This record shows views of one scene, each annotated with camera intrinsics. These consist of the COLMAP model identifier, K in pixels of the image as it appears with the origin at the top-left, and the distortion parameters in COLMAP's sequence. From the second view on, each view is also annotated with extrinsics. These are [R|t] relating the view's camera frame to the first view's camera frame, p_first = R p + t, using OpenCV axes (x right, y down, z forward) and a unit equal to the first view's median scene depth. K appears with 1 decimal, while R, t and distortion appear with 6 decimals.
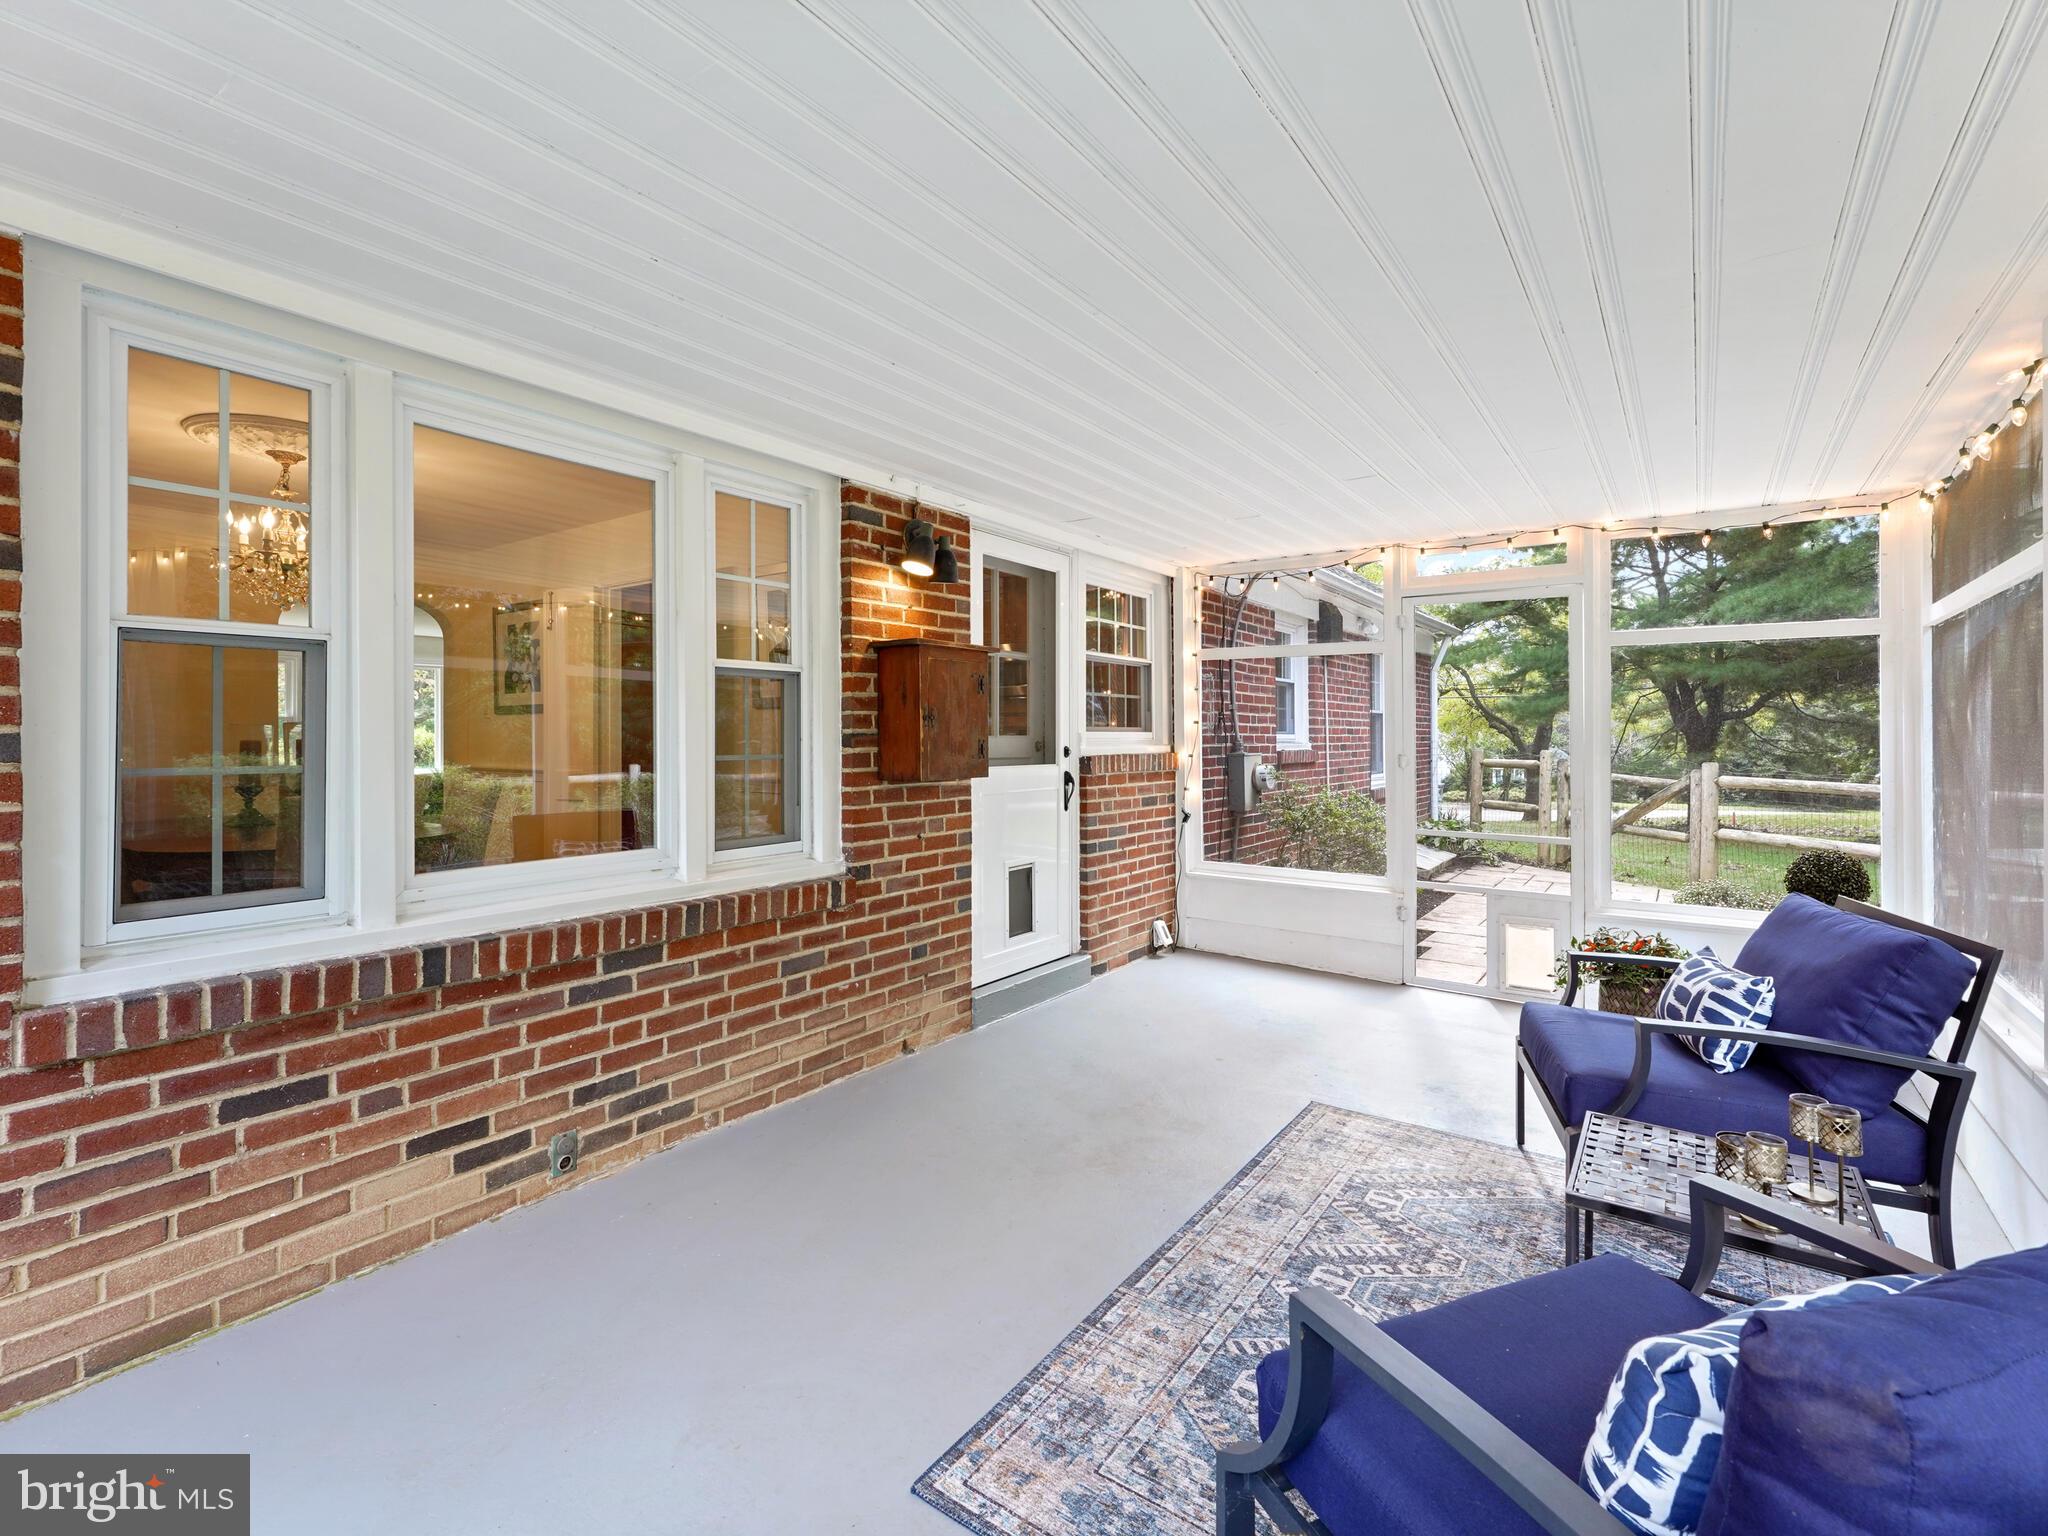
lens RADIAL K [[955.7, 0, 1019.0], [0, 955.7, 733.7], [0, 0, 1]] dist [0.002286, 0.000198]
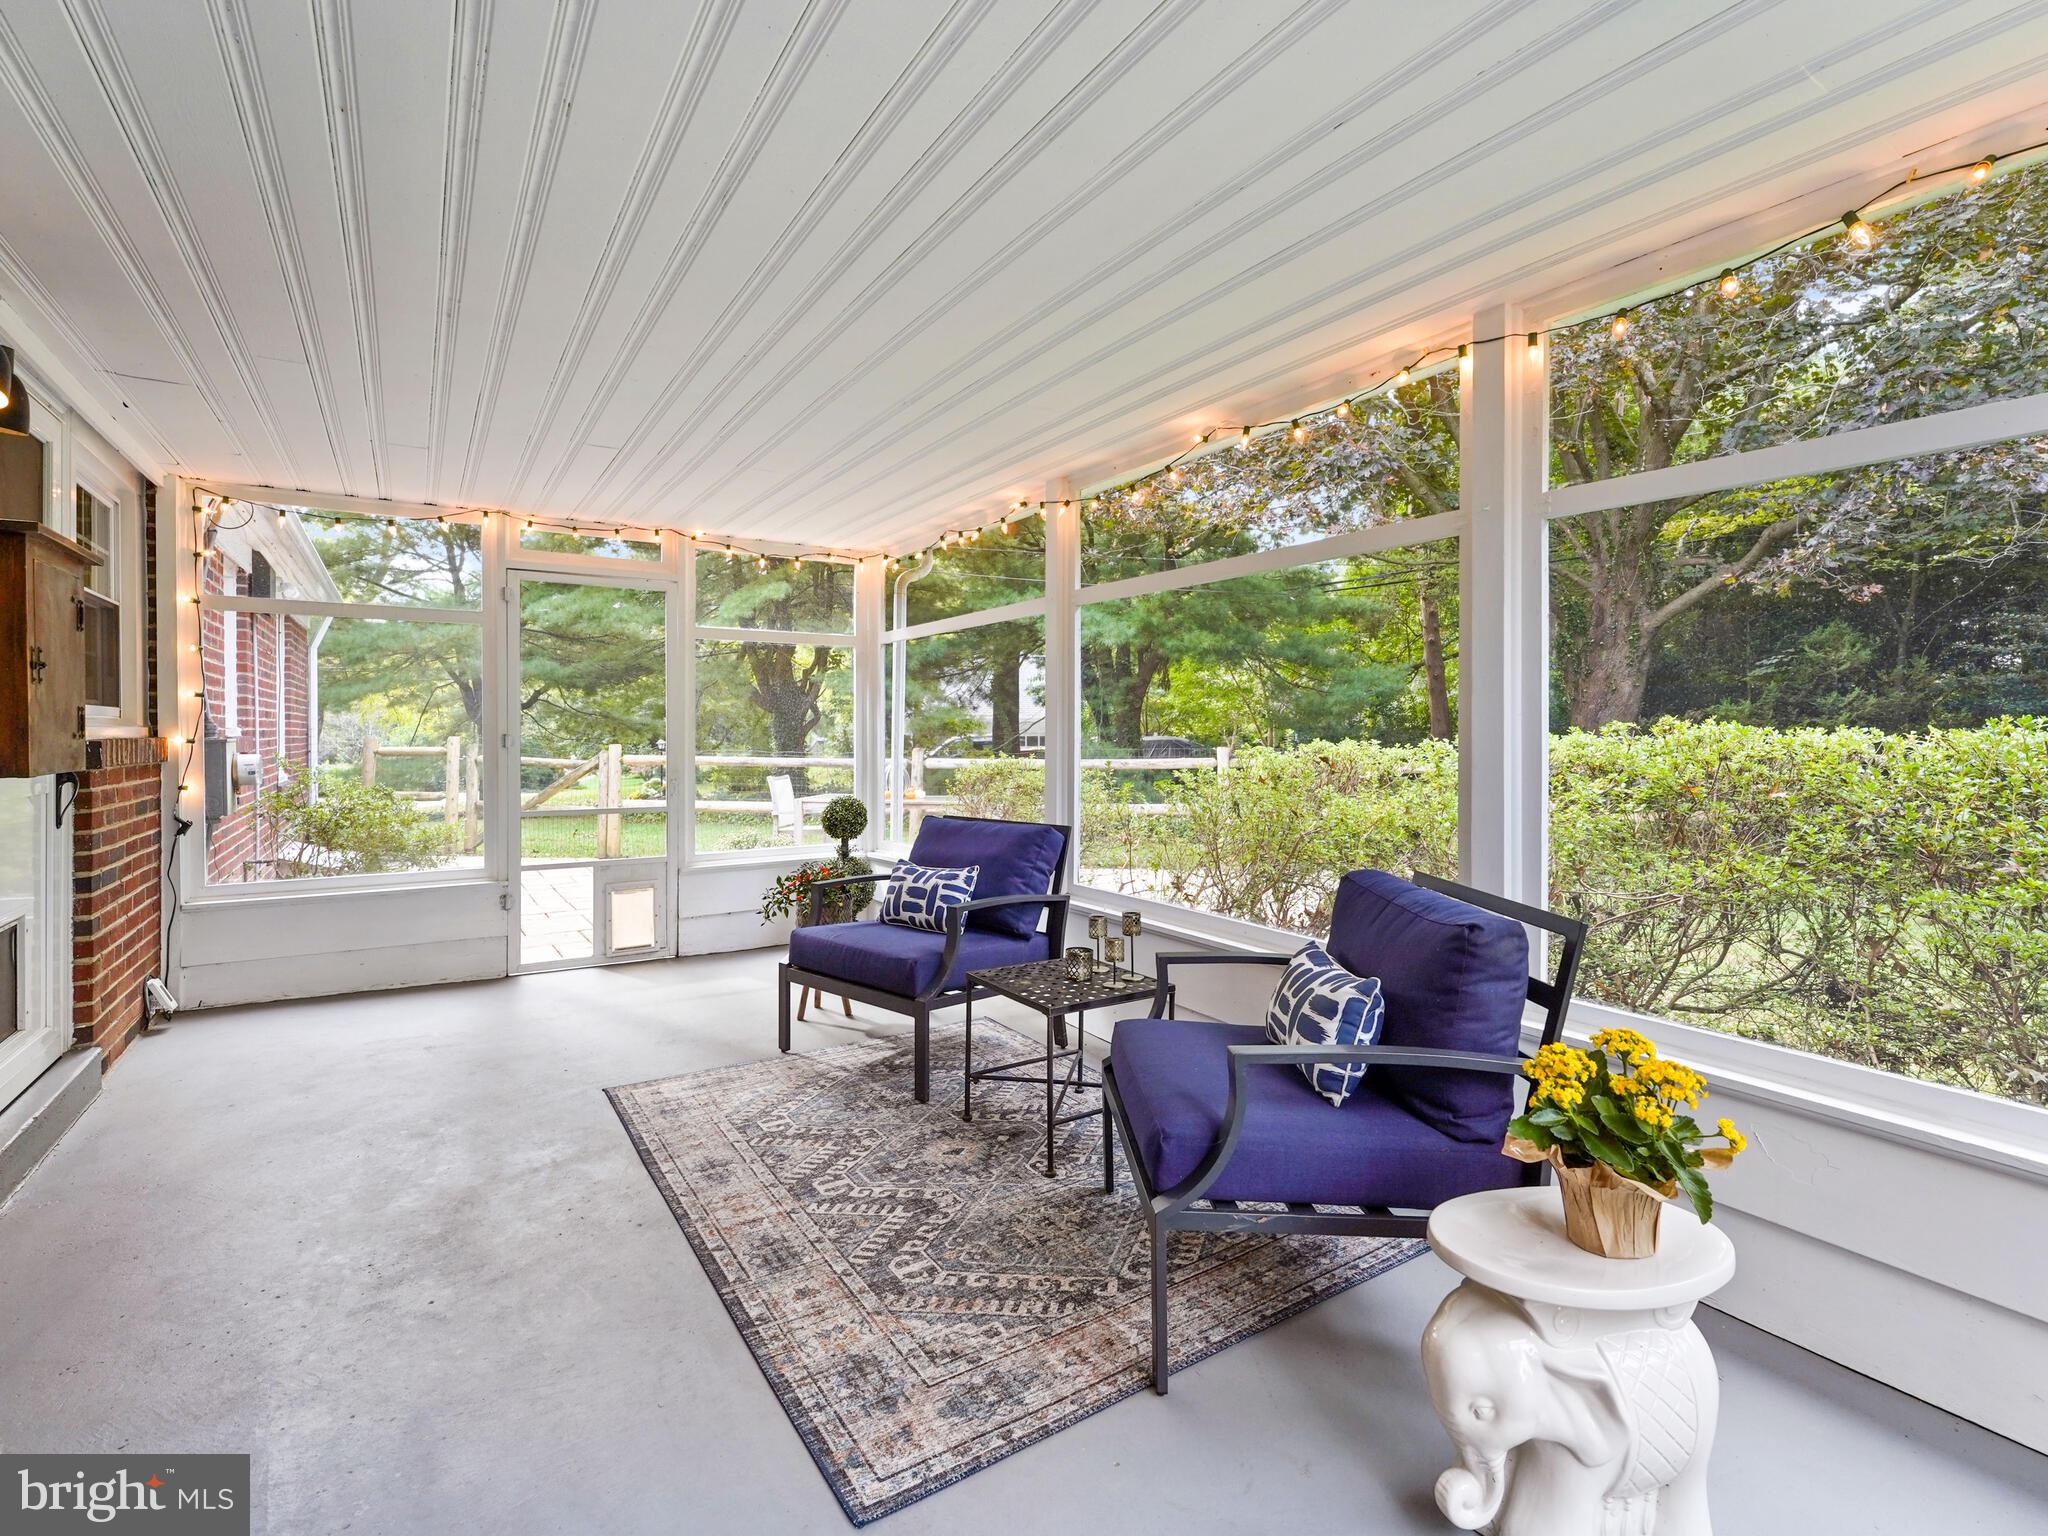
lens RADIAL K [[955.7, 0, 1022.0], [0, 955.7, 733.2], [0, 0, 1]] dist [0.002286, 0.000198]
pose [[0.372129, -0.007932, 0.928147, -0.564202], [0.001907, 0.999968, 0.007781, 0.028235], [-0.928179, -0.001125, 0.372132, 0.338478]]
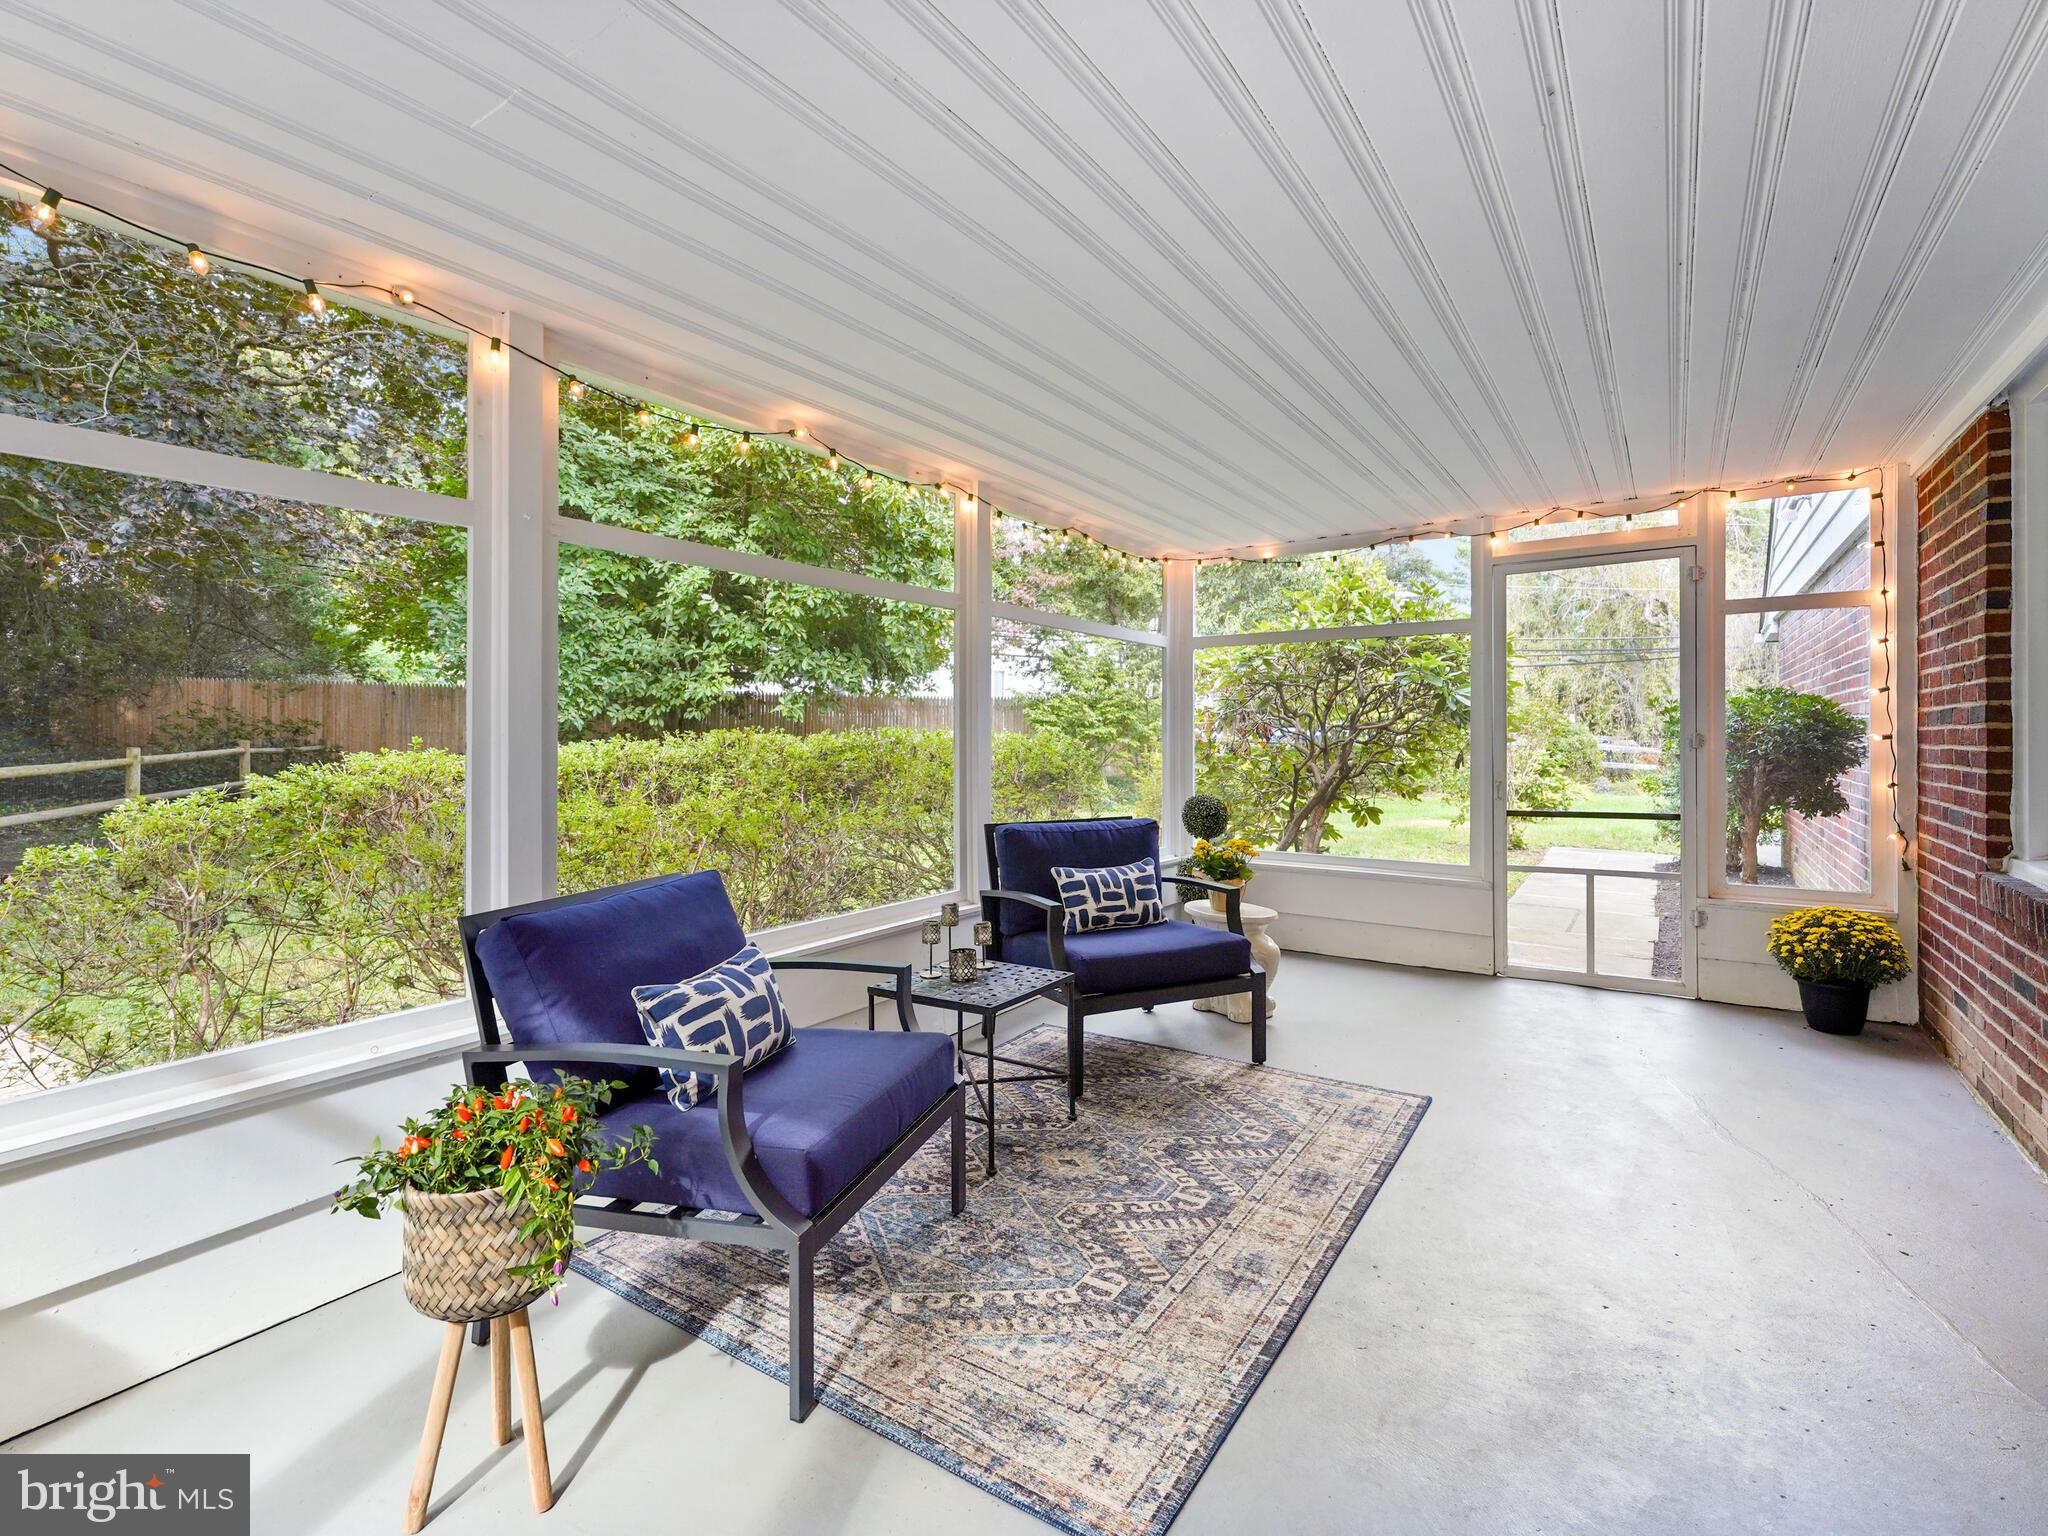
lens RADIAL K [[955.7, 0, 1003.4], [0, 955.7, 748.5], [0, 0, 1]] dist [0.002286, 0.000198]
pose [[-0.999925, 0.006383, -0.010500, 0.492171], [0.006280, 0.999933, 0.009740, 0.040596], [0.010561, 0.009673, -0.999897, 1.870639]]
